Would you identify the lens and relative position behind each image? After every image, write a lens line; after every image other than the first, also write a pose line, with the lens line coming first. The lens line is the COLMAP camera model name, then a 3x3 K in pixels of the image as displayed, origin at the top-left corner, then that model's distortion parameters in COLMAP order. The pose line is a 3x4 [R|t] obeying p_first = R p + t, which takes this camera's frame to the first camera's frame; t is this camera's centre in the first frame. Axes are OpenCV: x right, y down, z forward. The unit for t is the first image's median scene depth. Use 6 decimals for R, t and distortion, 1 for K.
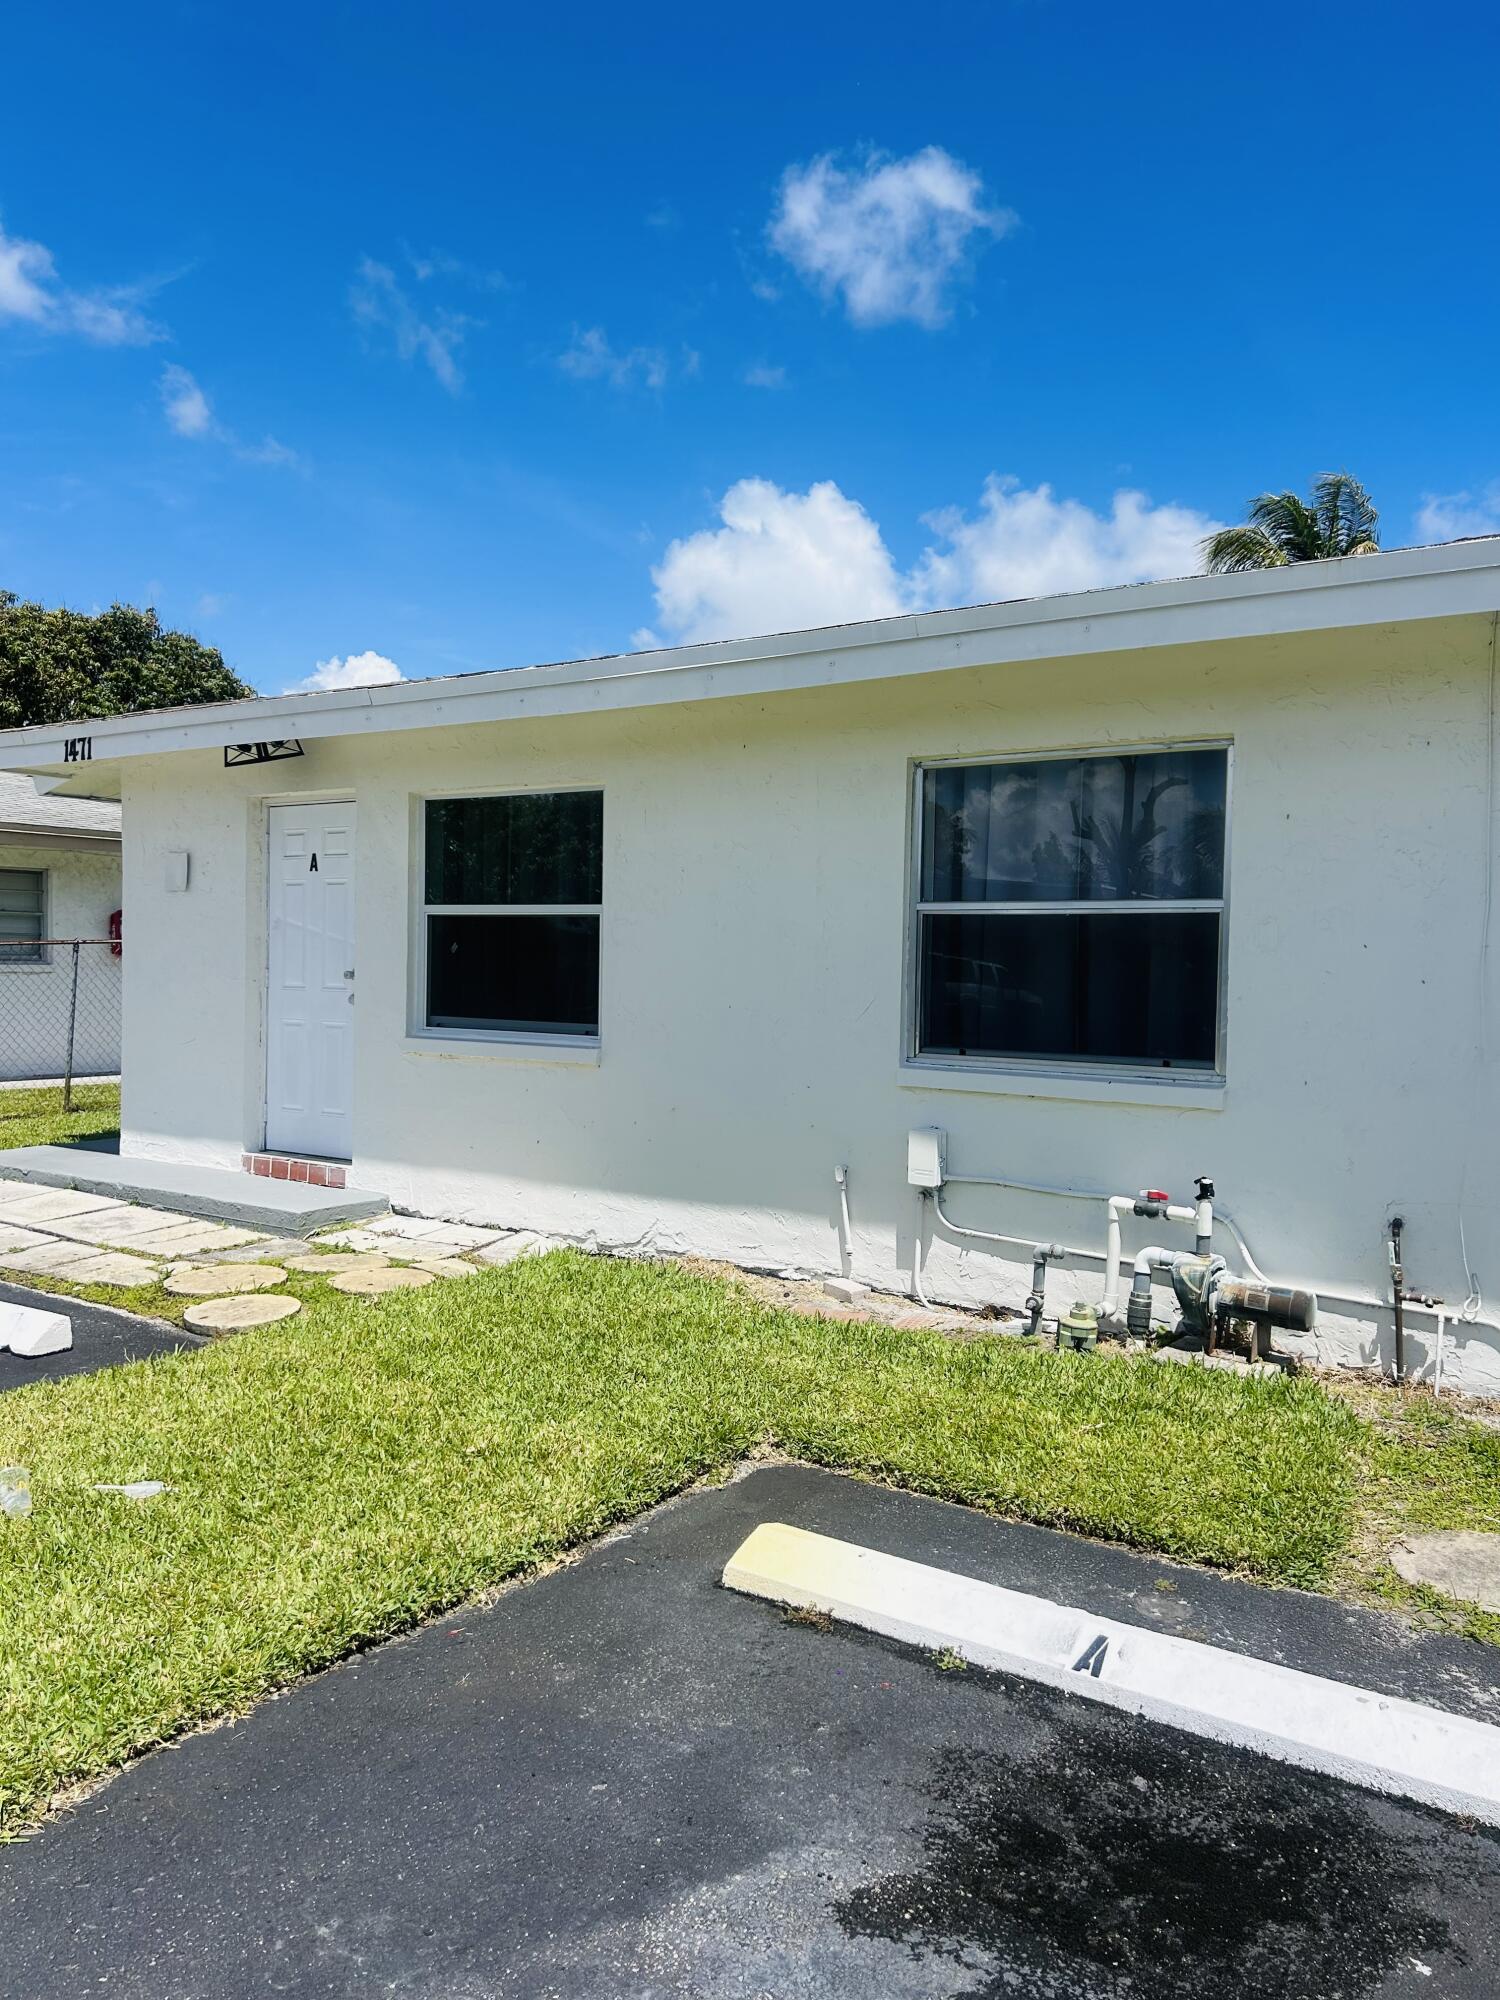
lens RADIAL K [[1505.9, 0, 745.7], [0, 1505.9, 980.3], [0, 0, 1]] dist [0.044779, -0.052643]
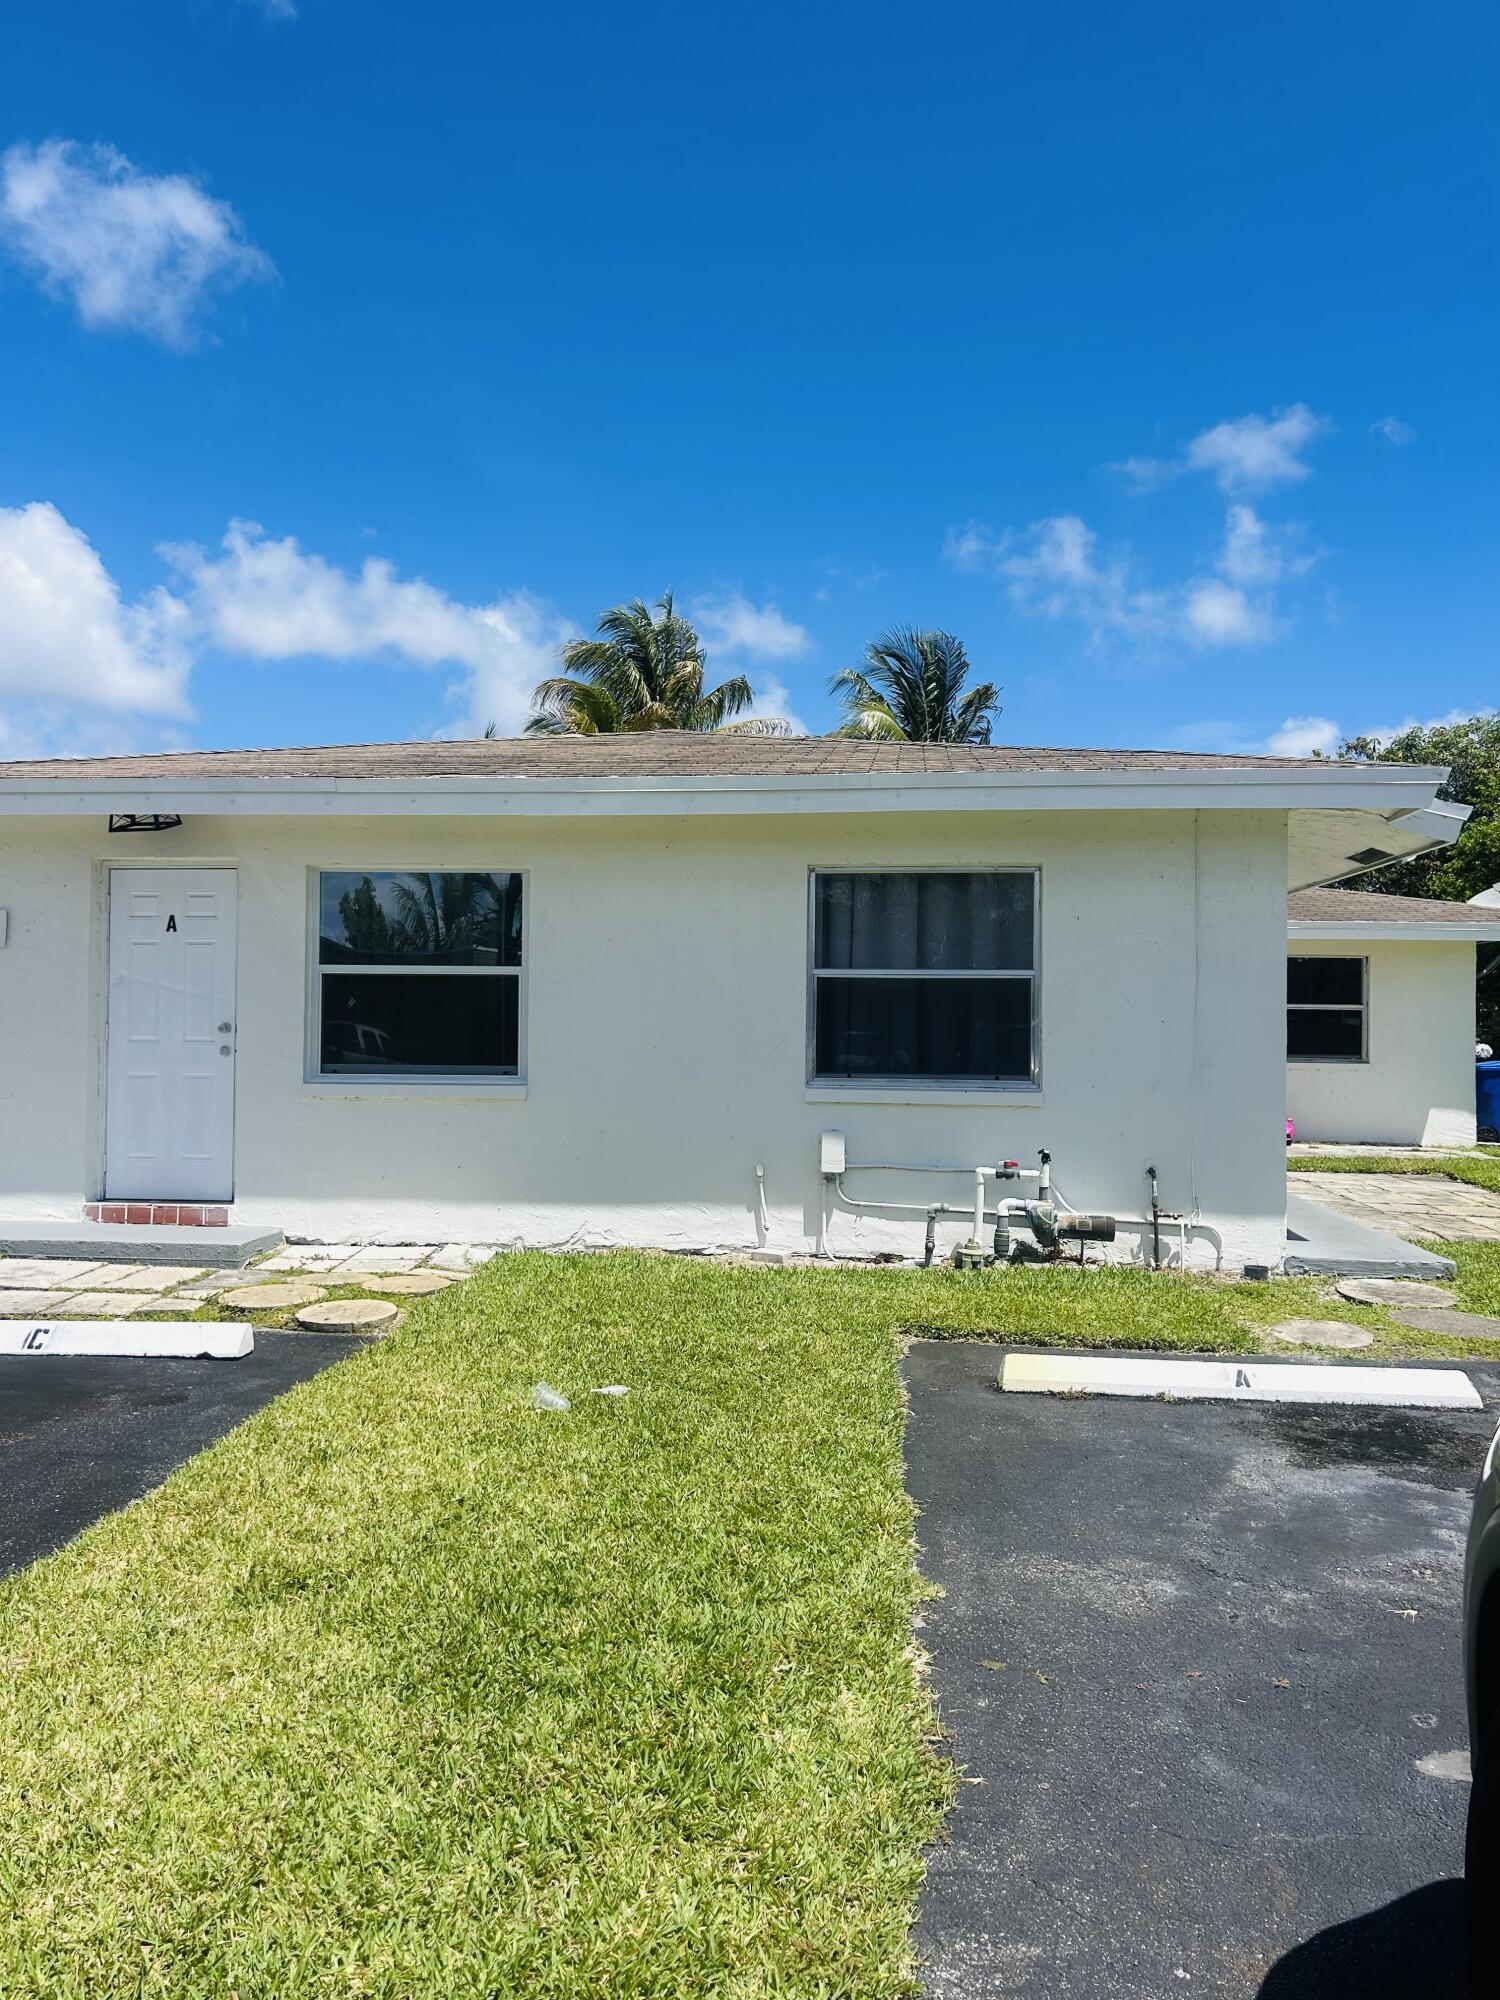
lens RADIAL K [[1505.9, 0, 751.5], [0, 1505.9, 1015.0], [0, 0, 1]] dist [0.044779, -0.052643]
pose [[0.876695, -0.006825, 0.480998, -0.582081], [0.014258, 0.999829, -0.011800, 0.006269], [-0.480835, 0.017204, 0.876642, -0.169628]]
